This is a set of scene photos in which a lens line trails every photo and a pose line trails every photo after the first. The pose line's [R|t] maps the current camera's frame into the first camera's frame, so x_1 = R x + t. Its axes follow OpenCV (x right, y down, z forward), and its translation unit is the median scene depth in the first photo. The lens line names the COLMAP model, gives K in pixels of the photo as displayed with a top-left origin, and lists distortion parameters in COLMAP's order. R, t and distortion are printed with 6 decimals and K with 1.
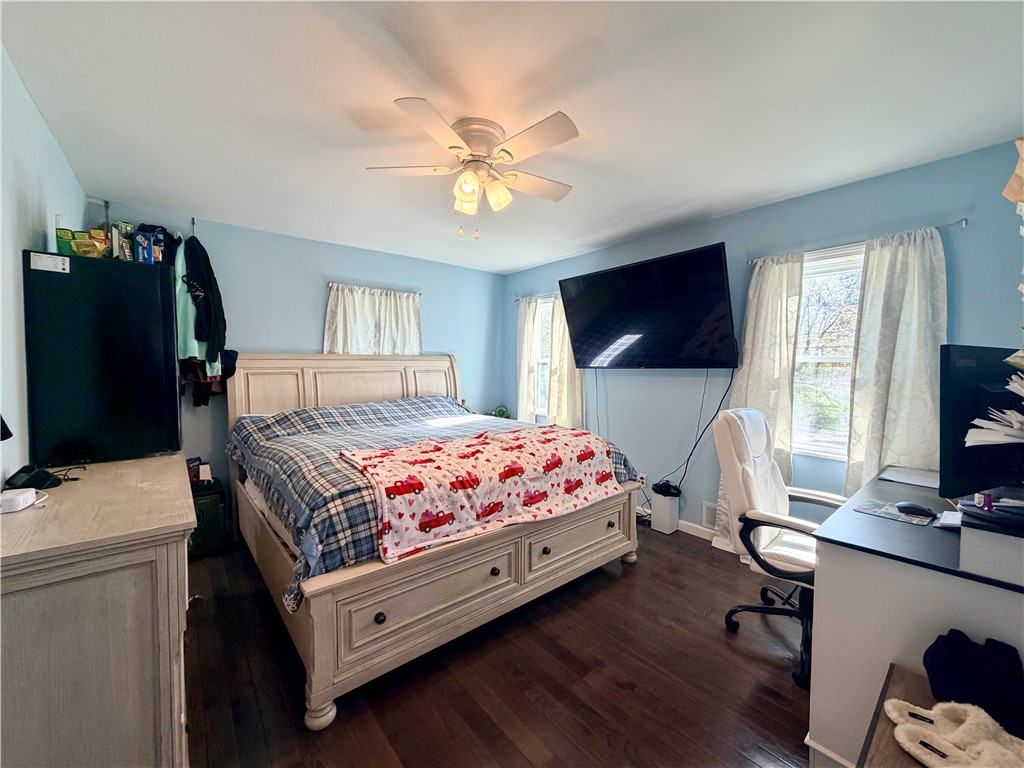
lens RADIAL K [[408.4, 0, 512.0], [0, 408.4, 384.0], [0, 0, 1]] dist [0.001268, 0.000372]
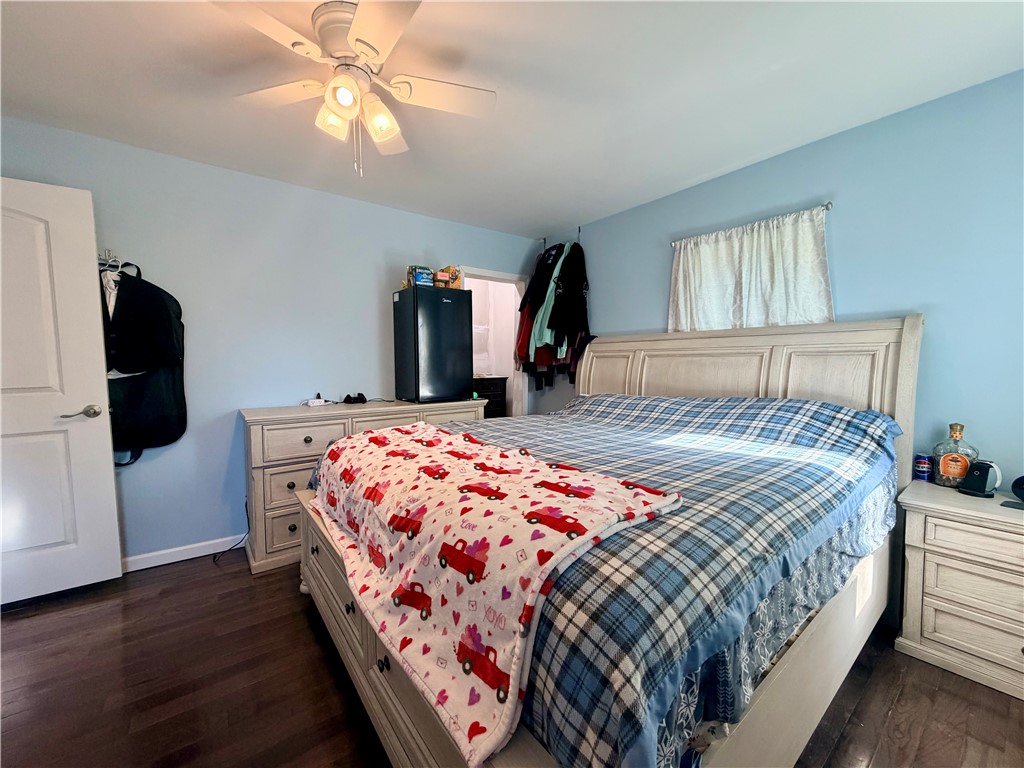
lens RADIAL K [[408.4, 0, 512.0], [0, 408.4, 384.0], [0, 0, 1]] dist [0.001268, 0.000372]
pose [[-0.049787, 0.058718, -0.997032, 0.365878], [-0.042081, 0.997261, 0.060833, -0.008142], [0.997873, 0.044985, -0.047179, 0.708281]]
